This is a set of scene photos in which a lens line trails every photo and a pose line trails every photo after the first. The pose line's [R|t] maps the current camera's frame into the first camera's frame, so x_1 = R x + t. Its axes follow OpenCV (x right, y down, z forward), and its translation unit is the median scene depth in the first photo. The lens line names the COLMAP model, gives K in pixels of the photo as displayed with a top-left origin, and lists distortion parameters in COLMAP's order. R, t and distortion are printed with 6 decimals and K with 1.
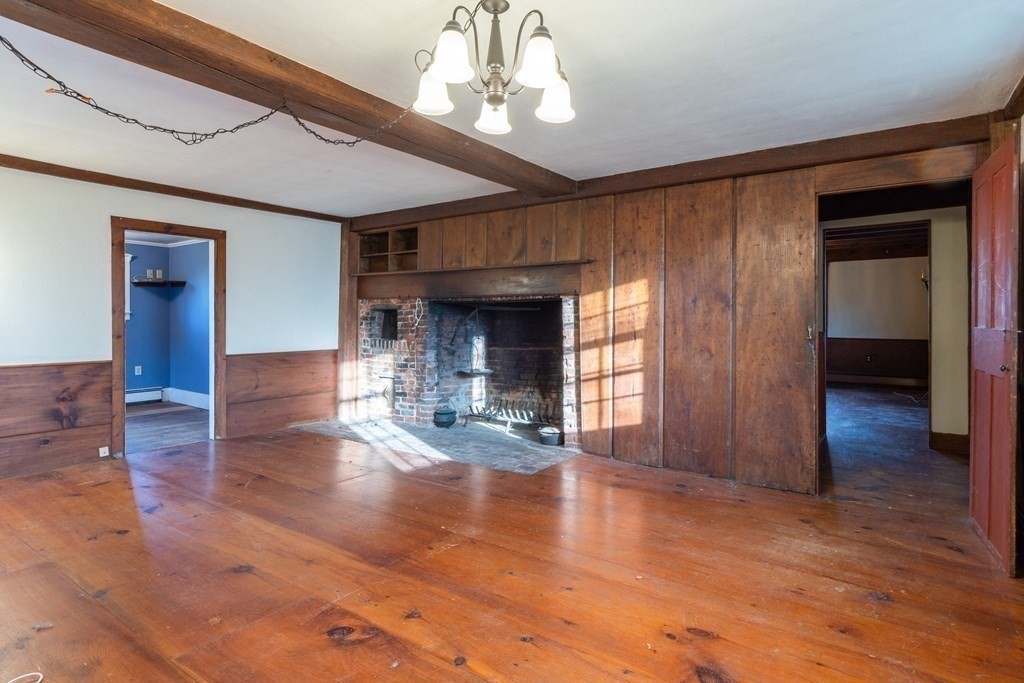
lens RADIAL K [[560.6, 0, 512.9], [0, 560.6, 311.5], [0, 0, 1]] dist [0.000719, 0.000498]
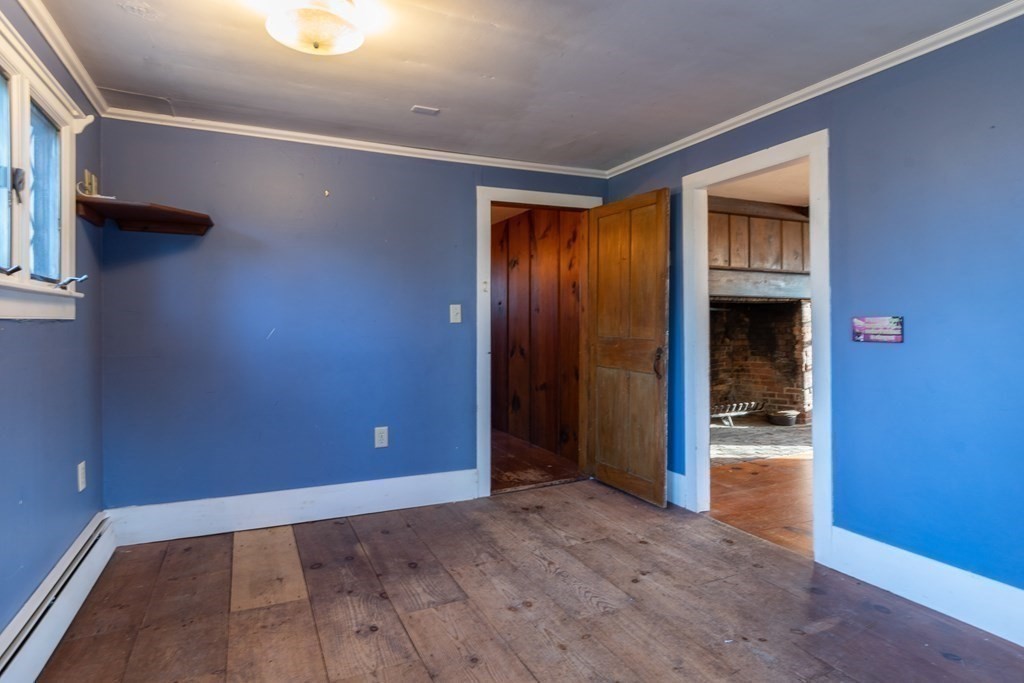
lens RADIAL K [[560.6, 0, 512.9], [0, 560.6, 311.5], [0, 0, 1]] dist [0.000719, 0.000498]
pose [[0.488724, 0.009672, 0.872385, -1.215839], [-0.004090, 0.999953, -0.008795, 0.011309], [-0.872429, 0.000730, 0.488740, 0.907288]]
